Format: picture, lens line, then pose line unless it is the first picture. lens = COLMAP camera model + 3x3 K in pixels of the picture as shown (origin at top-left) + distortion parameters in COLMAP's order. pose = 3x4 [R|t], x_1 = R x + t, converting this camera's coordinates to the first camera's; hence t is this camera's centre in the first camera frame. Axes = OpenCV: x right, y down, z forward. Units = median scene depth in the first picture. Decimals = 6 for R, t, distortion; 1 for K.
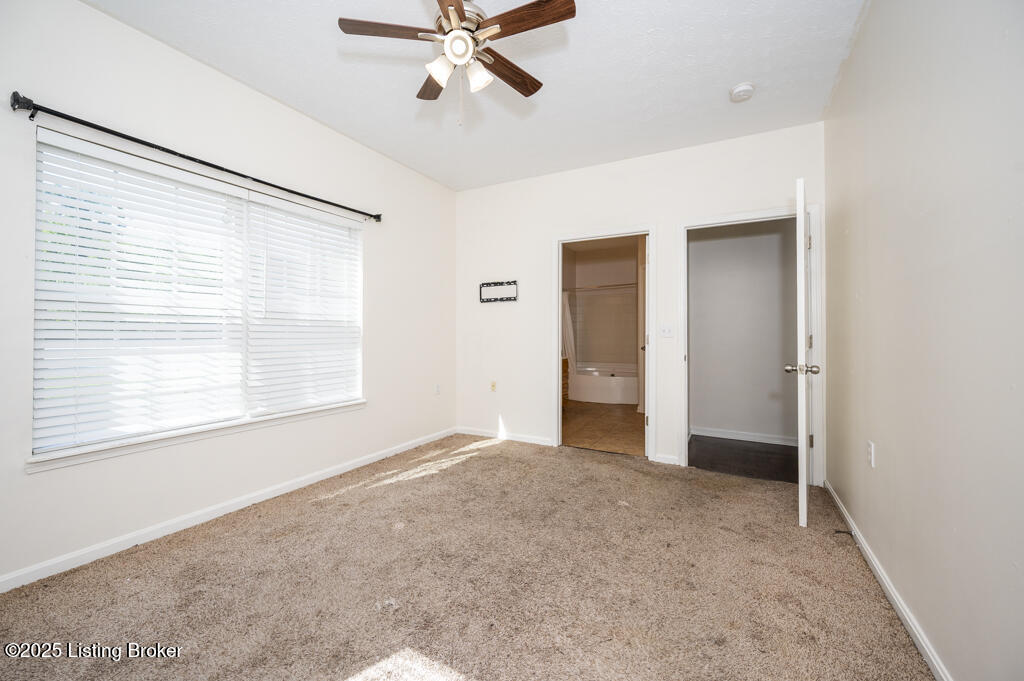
lens RADIAL K [[404.0, 0, 514.4], [0, 404.0, 338.3], [0, 0, 1]] dist [-0.006345, 0.000839]
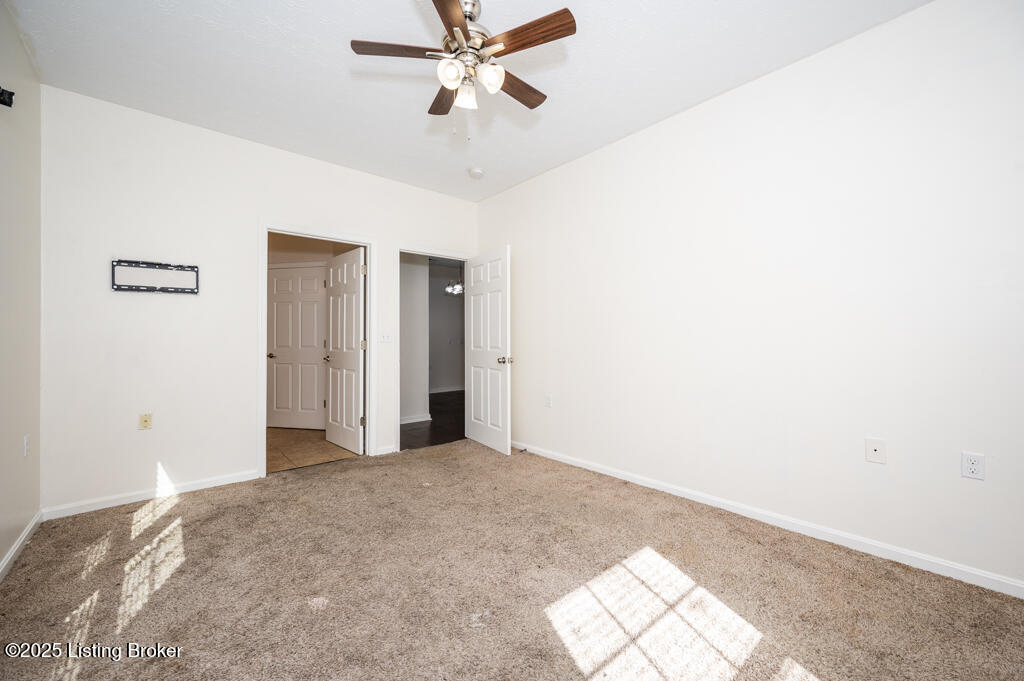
lens RADIAL K [[404.0, 0, 509.8], [0, 404.0, 342.6], [0, 0, 1]] dist [-0.006345, 0.000839]
pose [[0.356431, -0.013228, 0.934228, -0.557049], [0.015607, 0.999845, 0.008202, -0.005387], [-0.934191, 0.011657, 0.356582, 0.271013]]
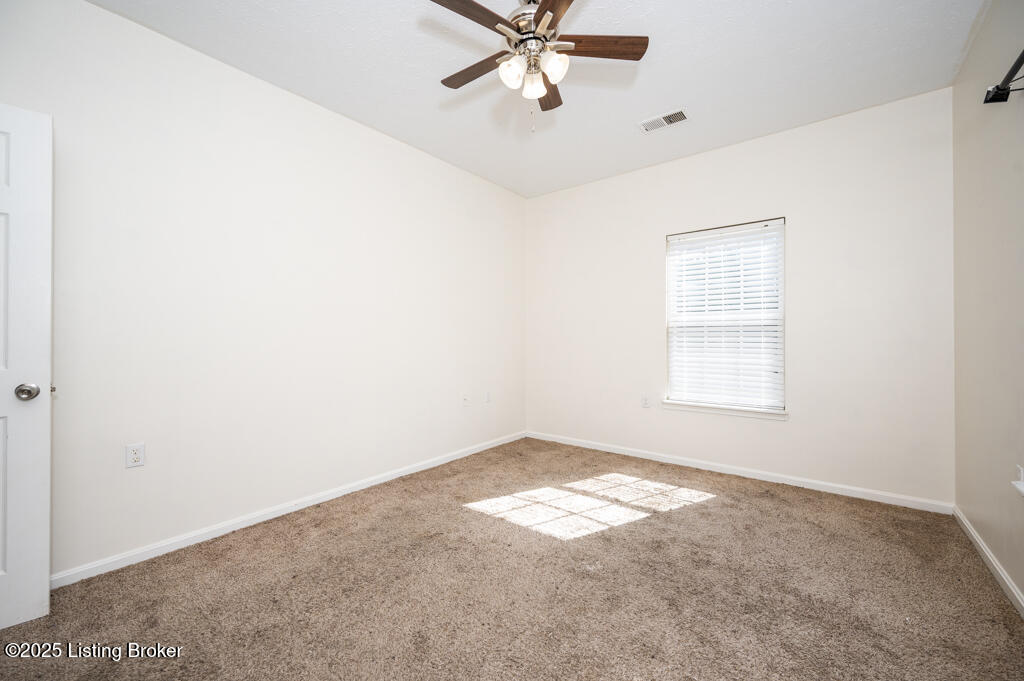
lens RADIAL K [[404.0, 0, 509.7], [0, 404.0, 335.3], [0, 0, 1]] dist [-0.006345, 0.000839]
pose [[-0.982303, 0.003709, 0.187265, -0.141270], [0.004822, 0.999973, 0.005488, -0.013490], [-0.187239, 0.006294, -0.982294, 1.038478]]
